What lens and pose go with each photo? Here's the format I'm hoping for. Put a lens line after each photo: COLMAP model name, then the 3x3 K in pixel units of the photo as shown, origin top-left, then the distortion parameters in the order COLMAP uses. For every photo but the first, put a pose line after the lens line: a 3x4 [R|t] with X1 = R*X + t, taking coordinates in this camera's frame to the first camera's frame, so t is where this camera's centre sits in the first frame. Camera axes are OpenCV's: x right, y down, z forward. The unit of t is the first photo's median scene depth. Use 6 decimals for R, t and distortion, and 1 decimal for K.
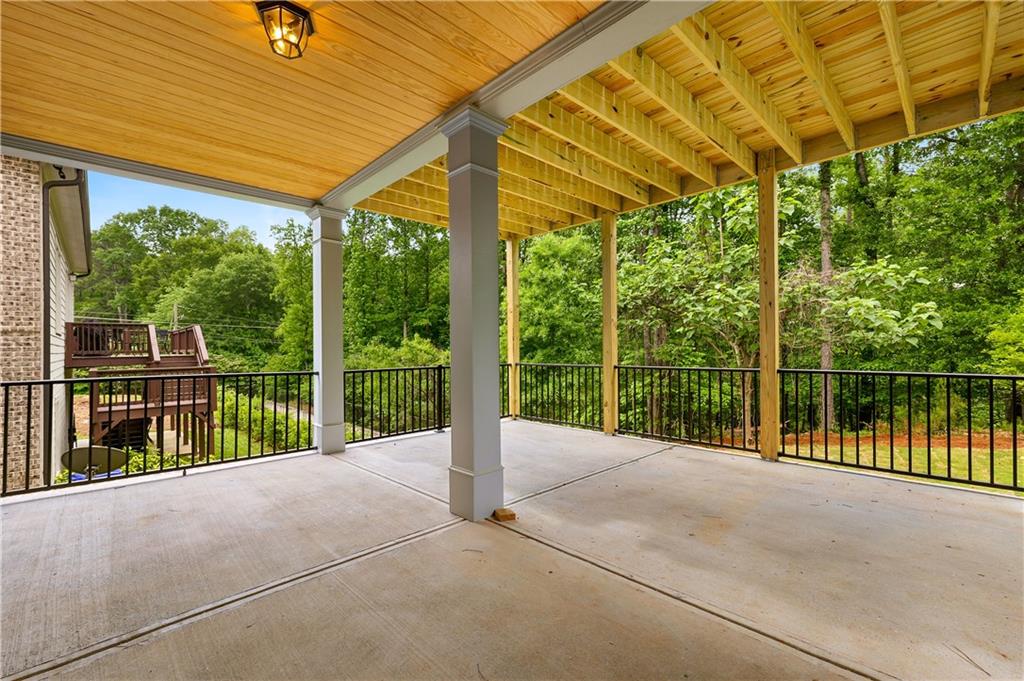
lens RADIAL K [[436.7, 0, 506.9], [0, 436.7, 341.8], [0, 0, 1]] dist [0.011495, 0.000707]
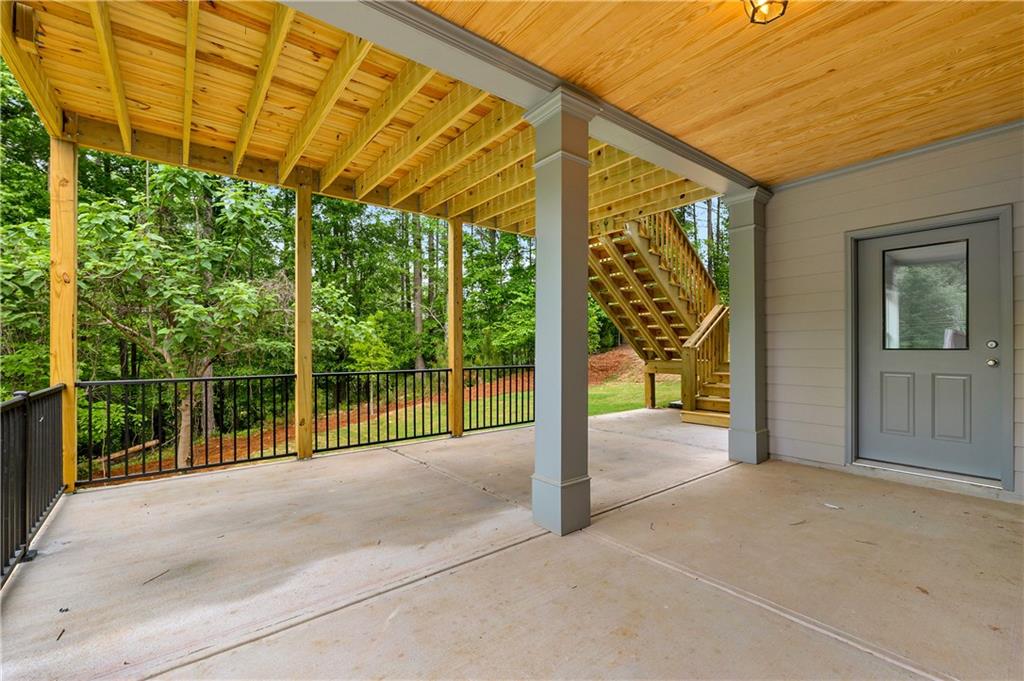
lens RADIAL K [[436.7, 0, 507.7], [0, 436.7, 350.0], [0, 0, 1]] dist [0.011495, 0.000707]
pose [[0.100662, 0.012508, 0.994842, -1.078846], [-0.012141, 0.999862, -0.011342, 0.027895], [-0.994847, -0.010936, 0.100800, 1.080249]]
